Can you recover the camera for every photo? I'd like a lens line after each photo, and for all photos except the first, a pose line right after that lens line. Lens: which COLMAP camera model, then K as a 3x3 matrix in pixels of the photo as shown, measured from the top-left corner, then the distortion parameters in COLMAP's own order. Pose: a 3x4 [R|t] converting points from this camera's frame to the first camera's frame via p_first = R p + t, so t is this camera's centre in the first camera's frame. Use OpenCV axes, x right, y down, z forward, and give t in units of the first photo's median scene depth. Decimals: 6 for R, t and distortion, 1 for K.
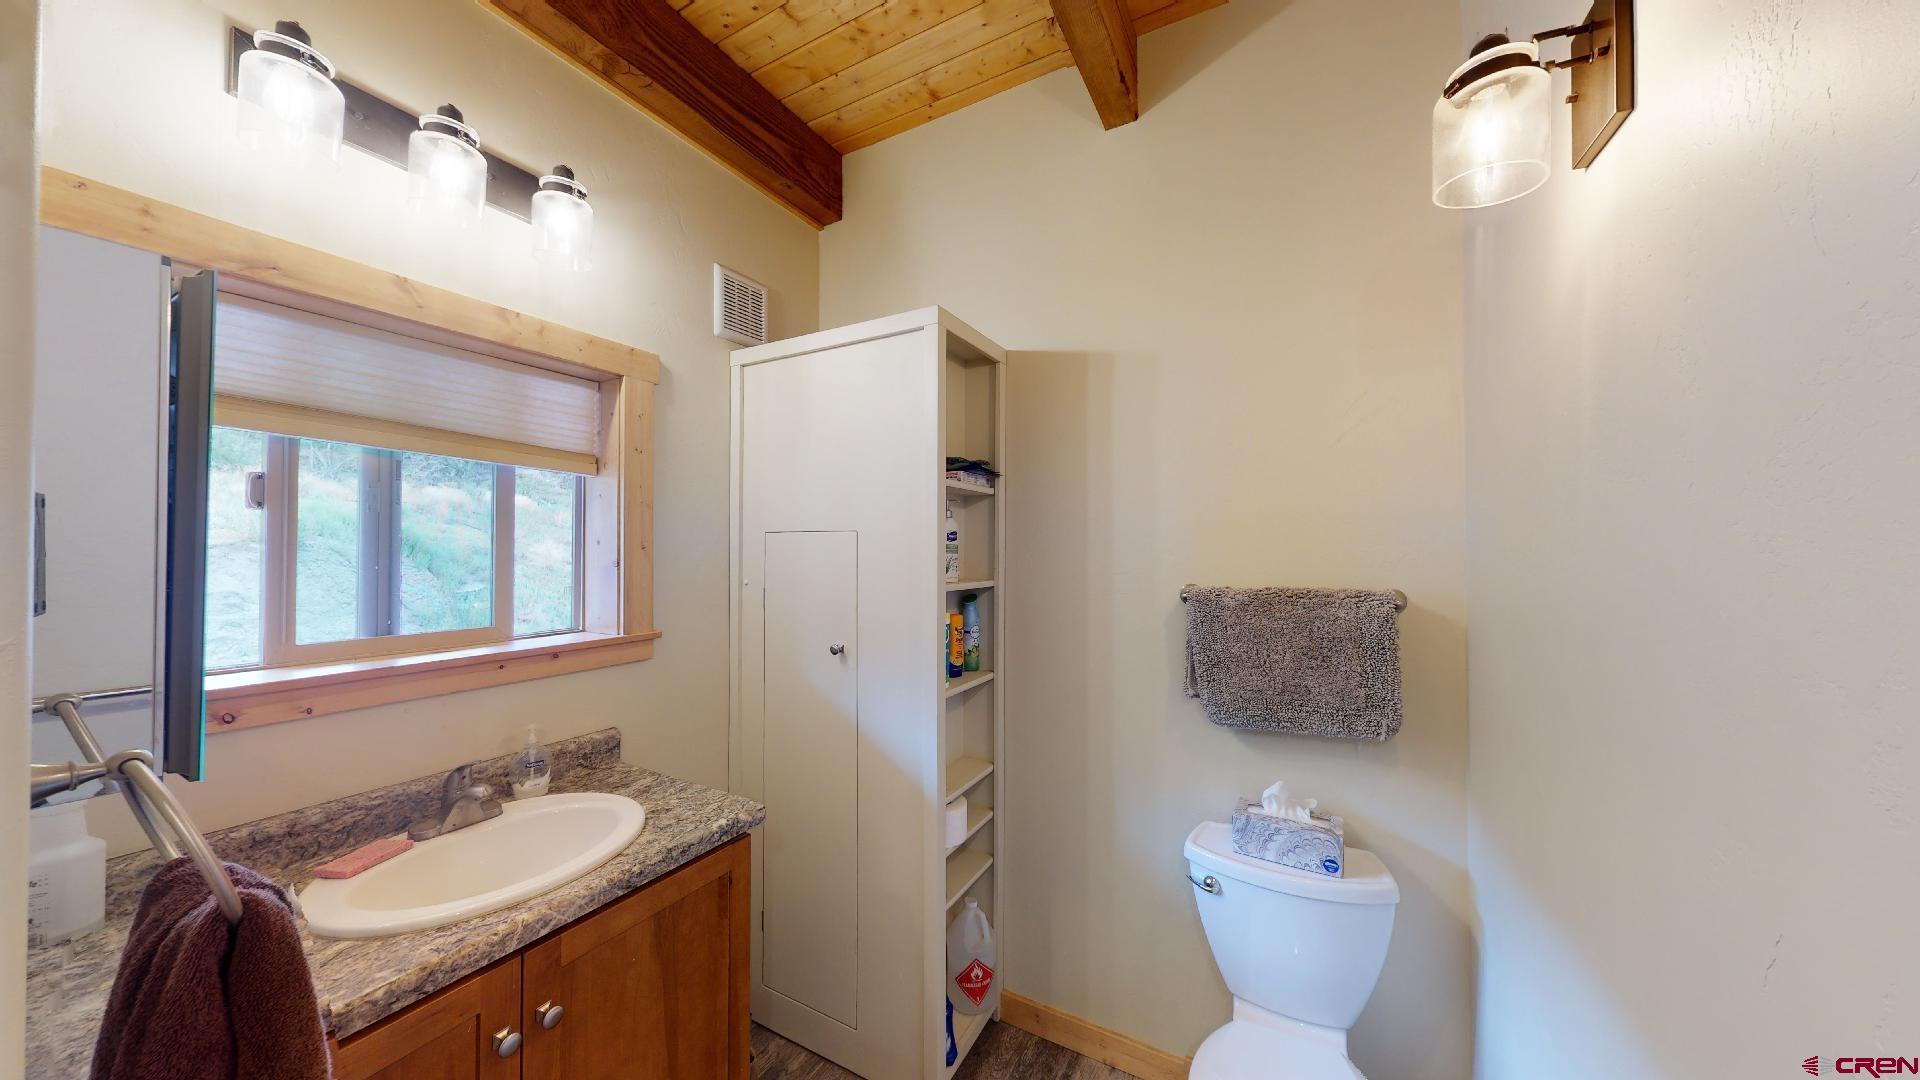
lens RADIAL K [[609.4, 0, 960.1], [0, 609.4, 542.2], [0, 0, 1]] dist [0.001896, -0.000275]
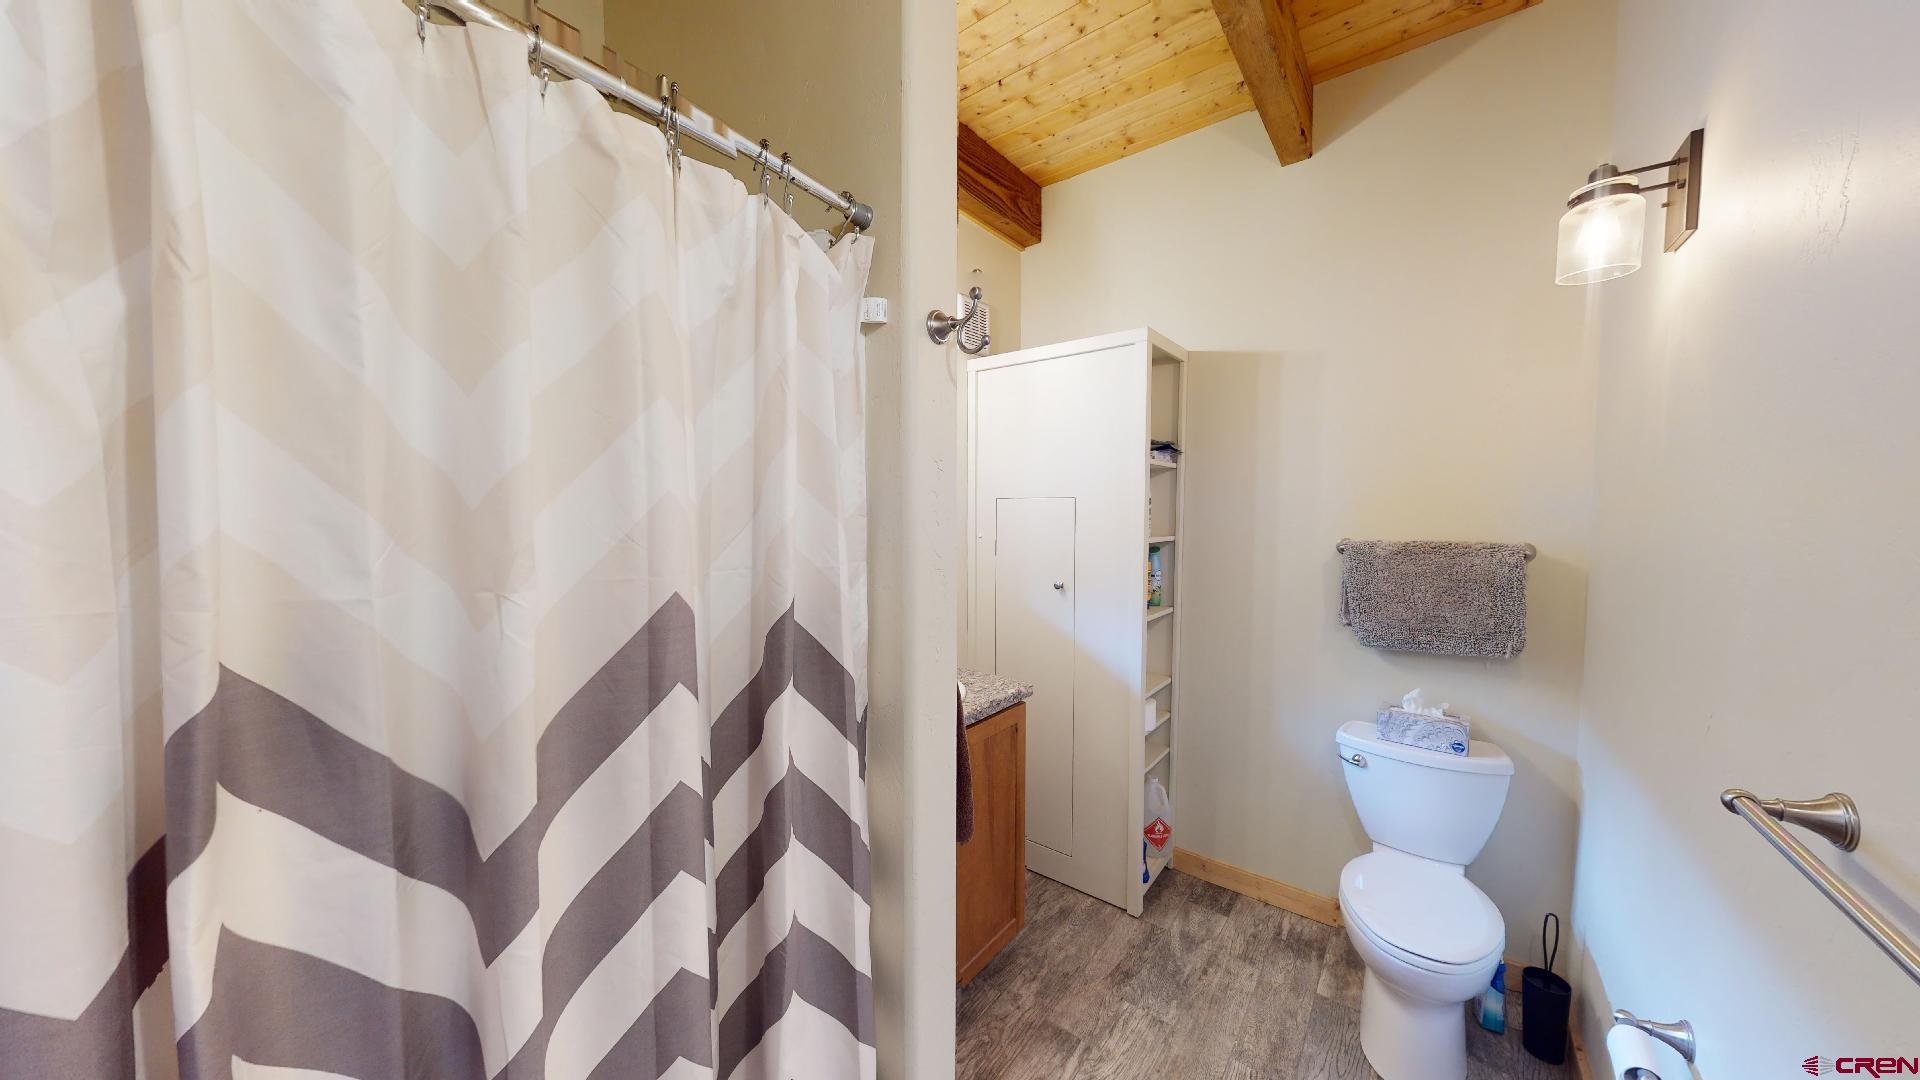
lens RADIAL K [[609.4, 0, 960.7], [0, 609.4, 543.5], [0, 0, 1]] dist [0.001896, -0.000275]
pose [[0.987802, 0.008434, -0.155484, -0.218599], [0.001471, 0.997982, 0.063485, -0.002835], [0.155706, -0.062939, 0.985796, -0.379706]]
